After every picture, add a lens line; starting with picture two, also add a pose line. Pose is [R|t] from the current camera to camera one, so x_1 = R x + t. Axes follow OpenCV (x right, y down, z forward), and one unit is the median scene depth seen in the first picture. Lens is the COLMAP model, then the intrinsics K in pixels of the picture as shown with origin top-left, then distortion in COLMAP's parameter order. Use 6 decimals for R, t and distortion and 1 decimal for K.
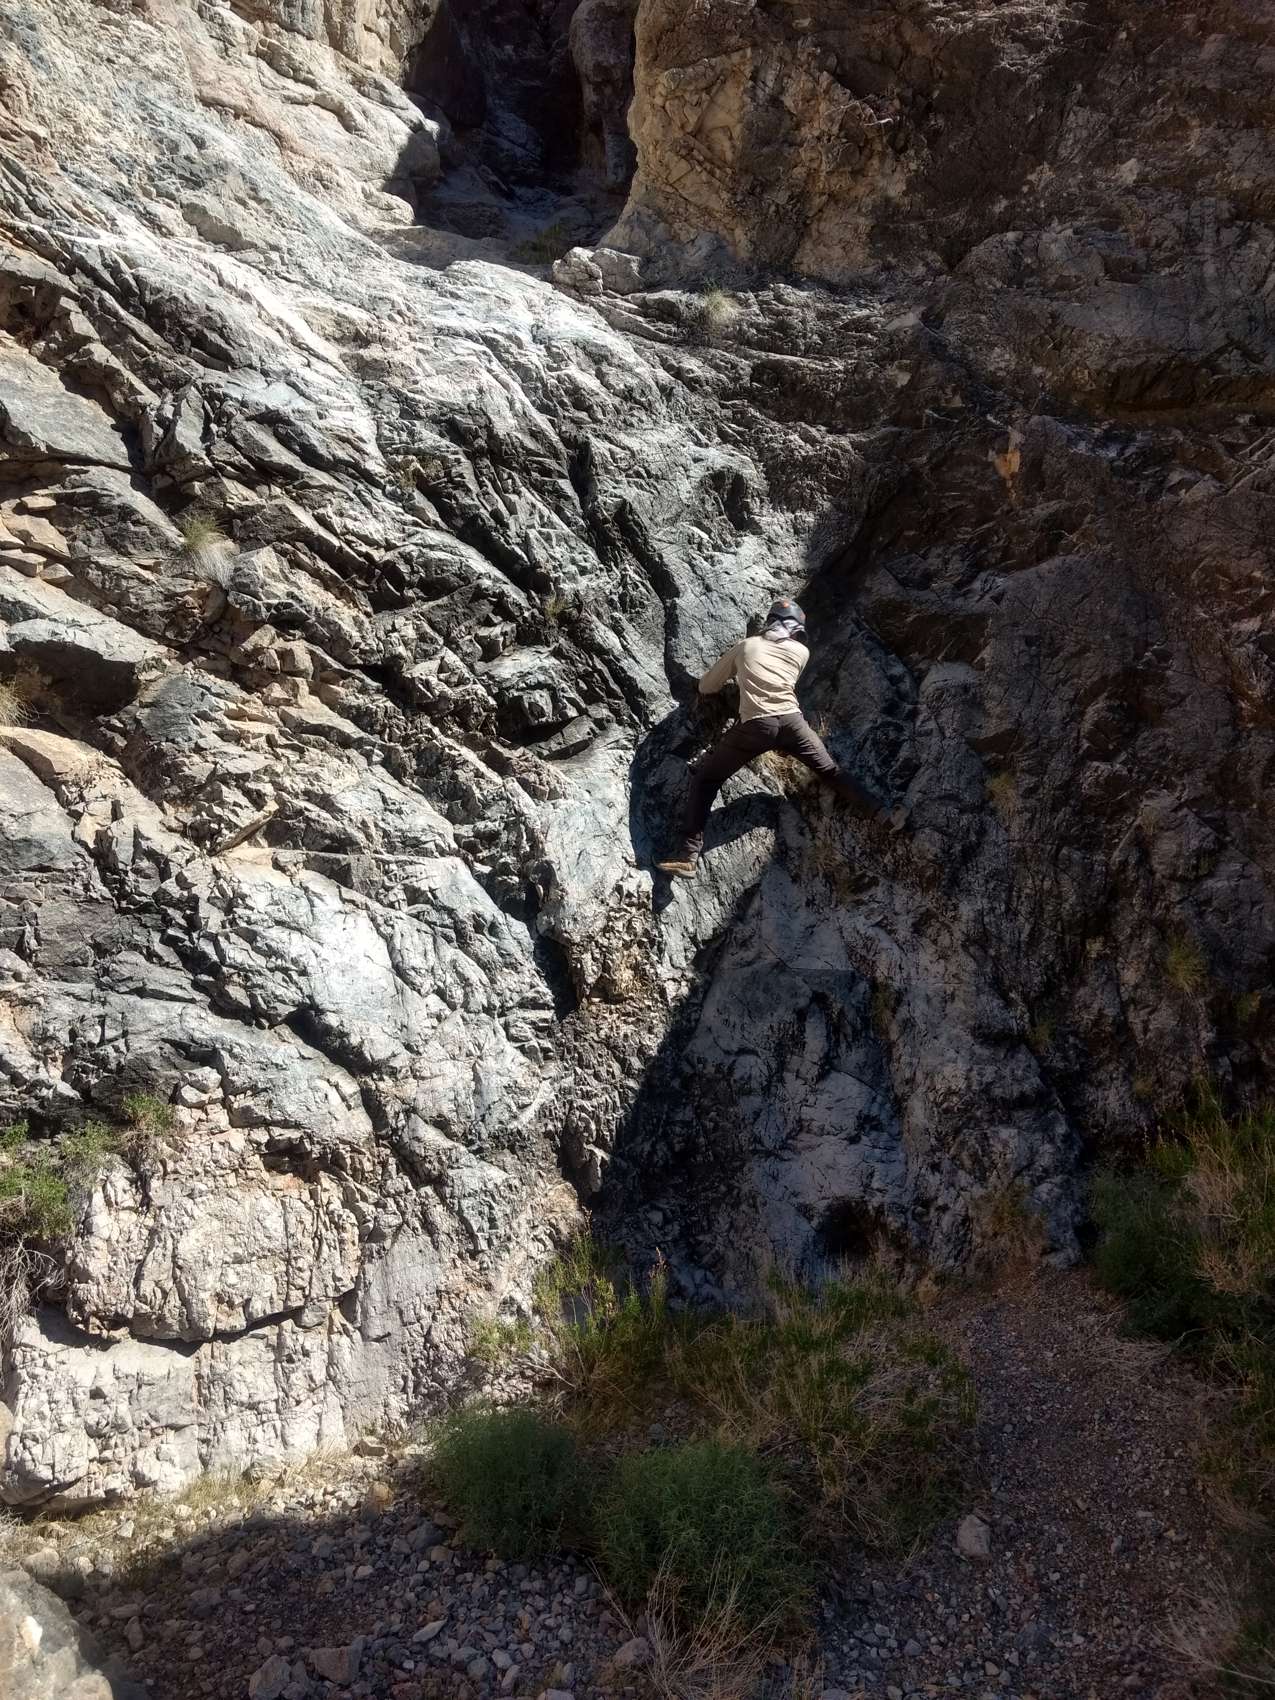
lens RADIAL K [[1327.3, 0, 651.5], [0, 1327.3, 849.4], [0, 0, 1]] dist [0.034567, -0.001909]
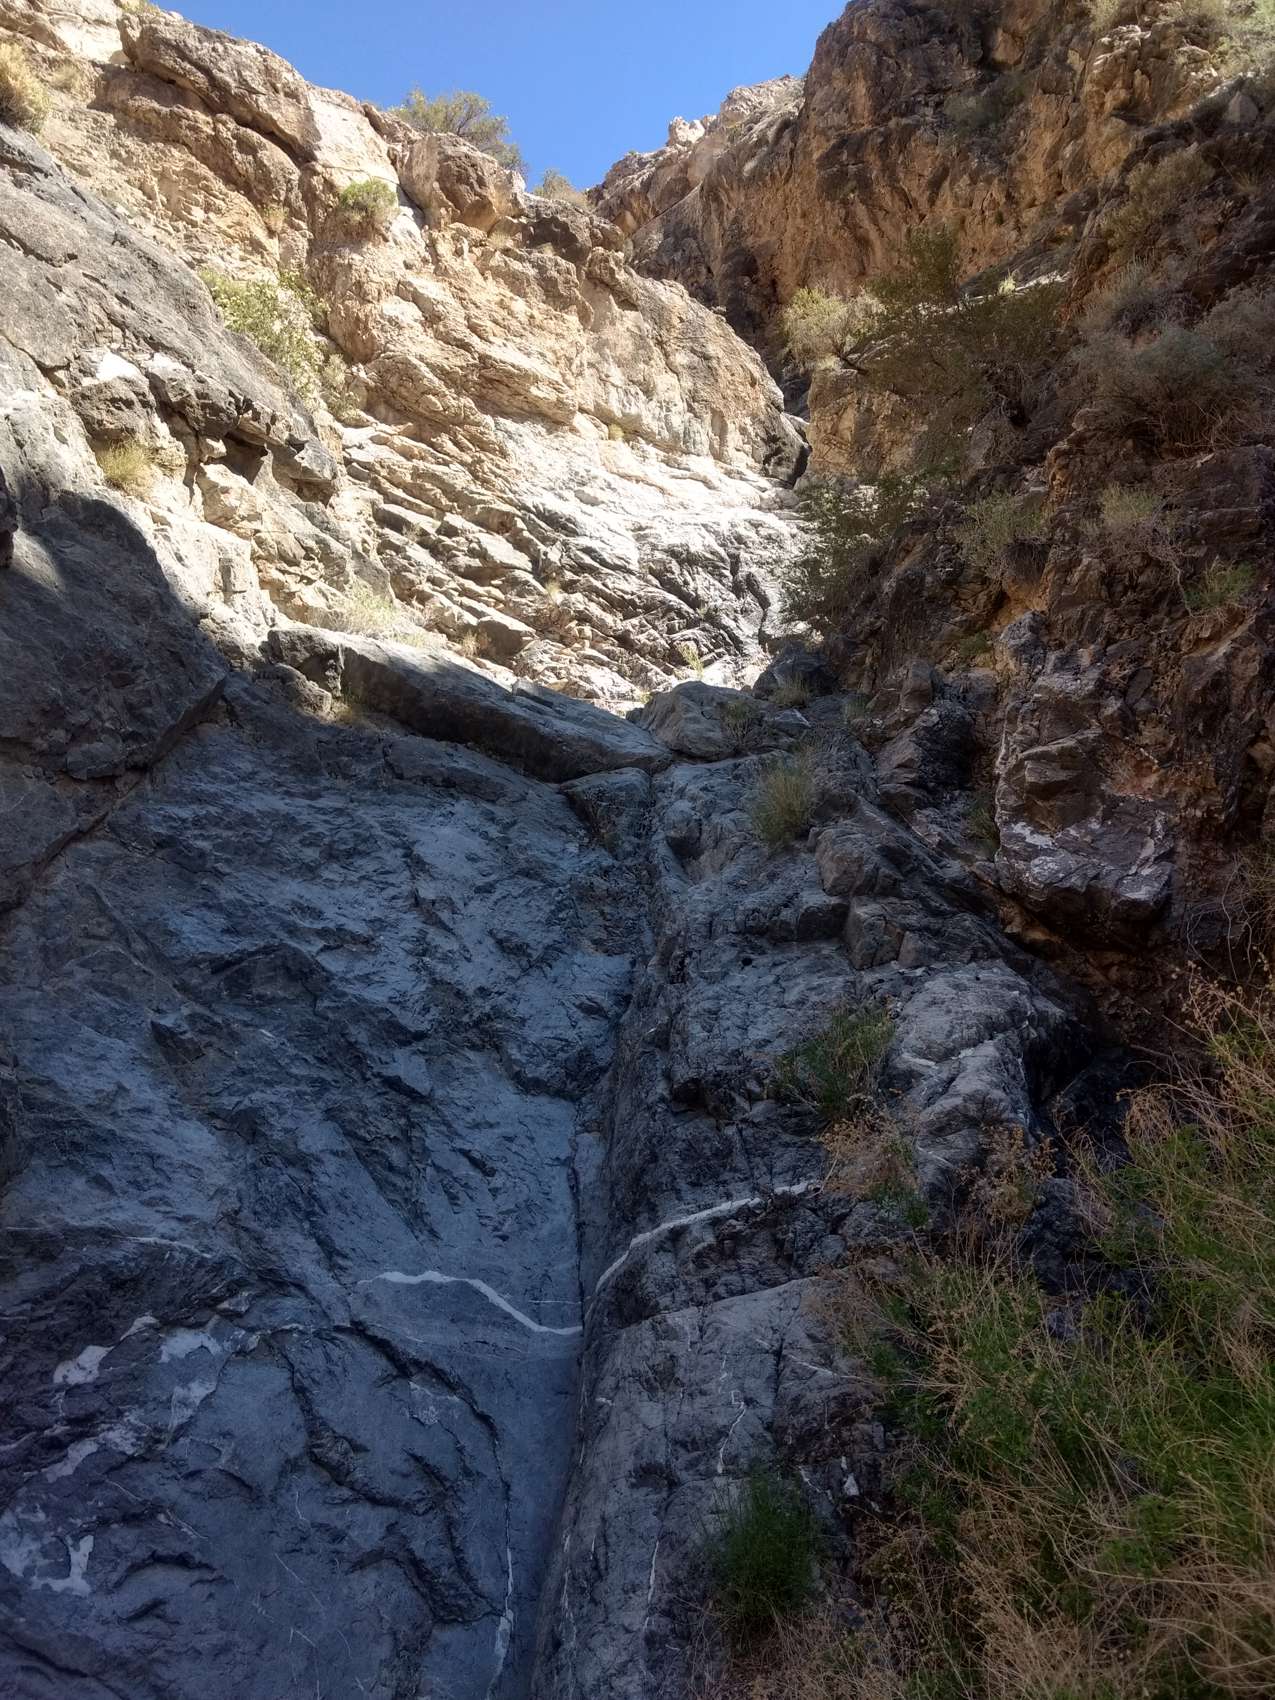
lens RADIAL K [[1318.4, 0, 655.4], [0, 1318.4, 832.6], [0, 0, 1]] dist [0.095514, -0.233145]
pose [[0.887891, -0.095543, -0.450023, 0.875644], [-0.068164, 0.940079, -0.334073, 0.976090], [0.454976, 0.327296, 0.828175, -0.783837]]
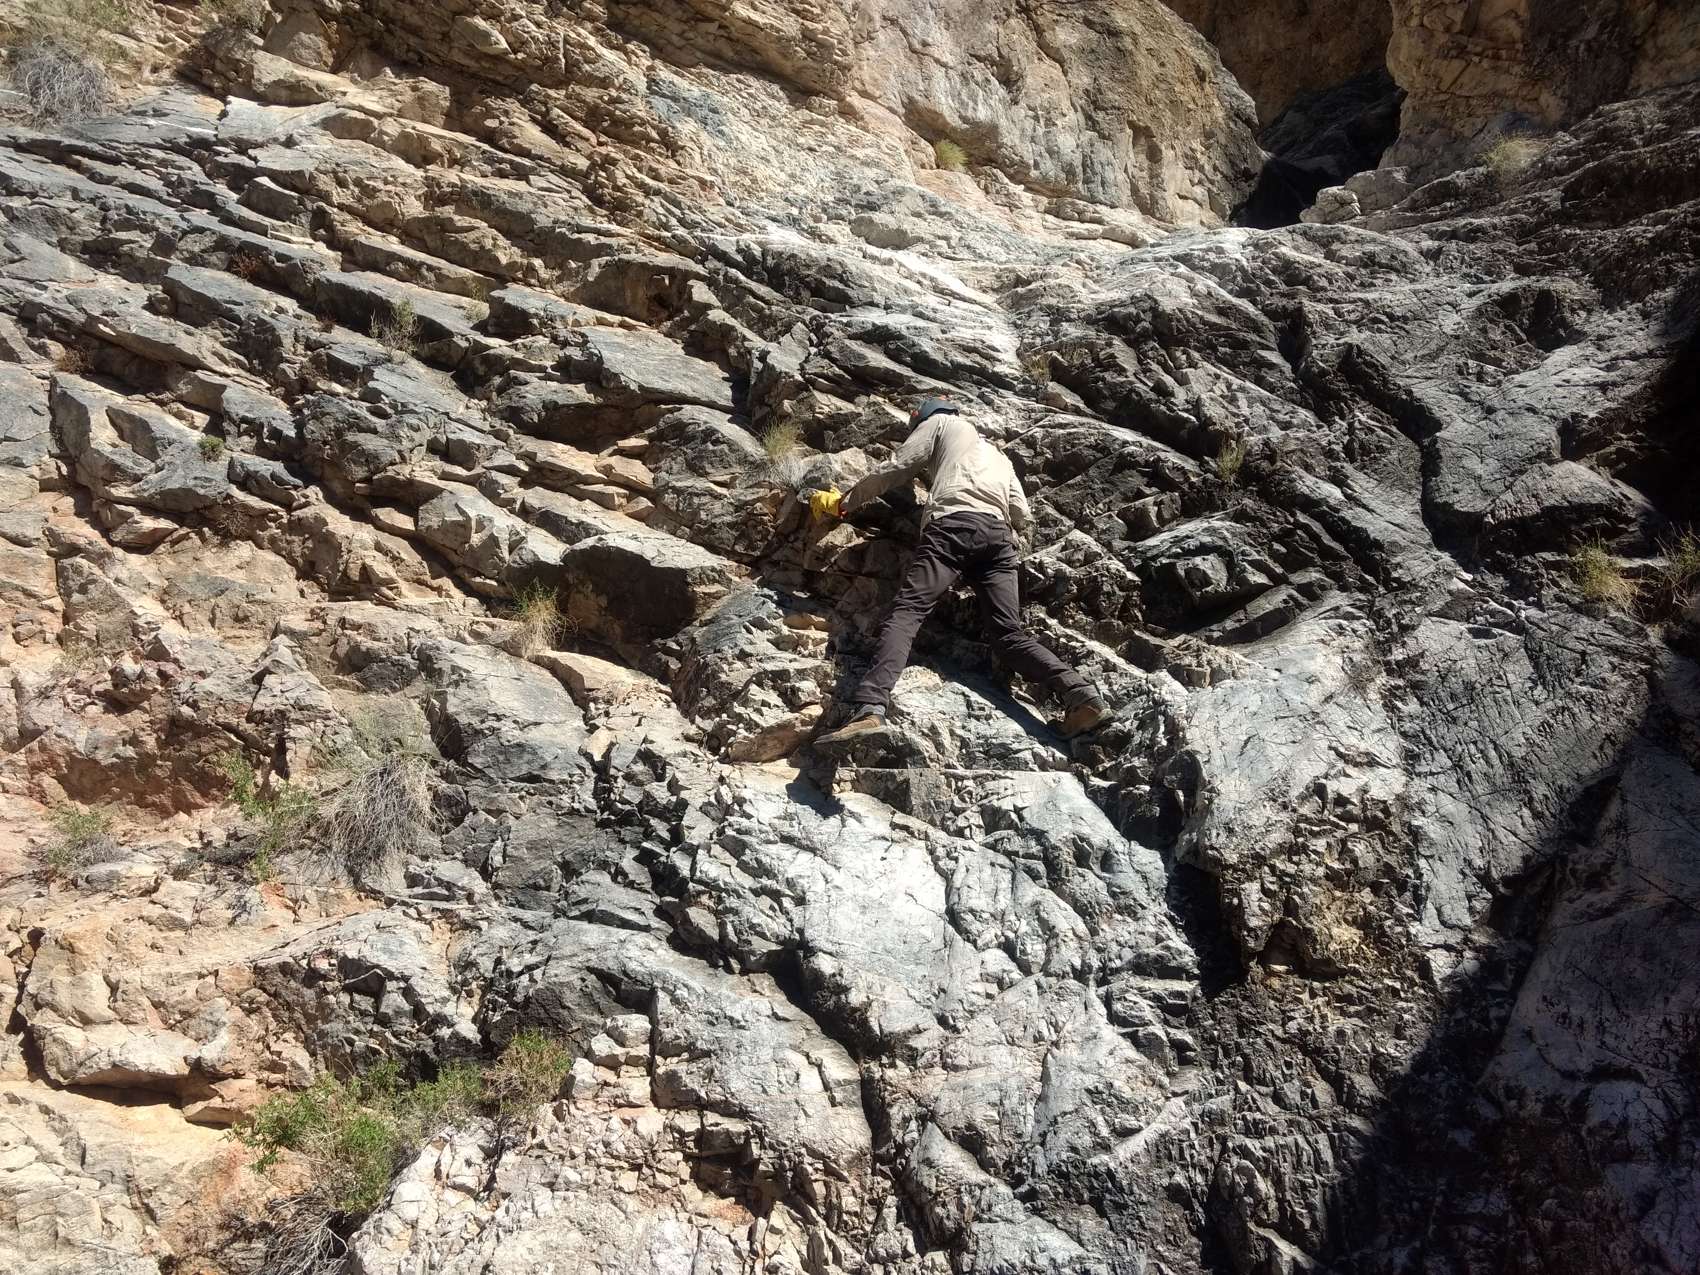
lens RADIAL K [[1318.4, 0, 850.0], [0, 1318.4, 637.5], [0, 0, 1]] dist [0.095514, -0.233145]
pose [[0.805773, -0.199775, -0.557512, 0.154443], [-0.056962, 0.910878, -0.408725, 0.227637], [0.589478, 0.361096, 0.722582, 0.434408]]
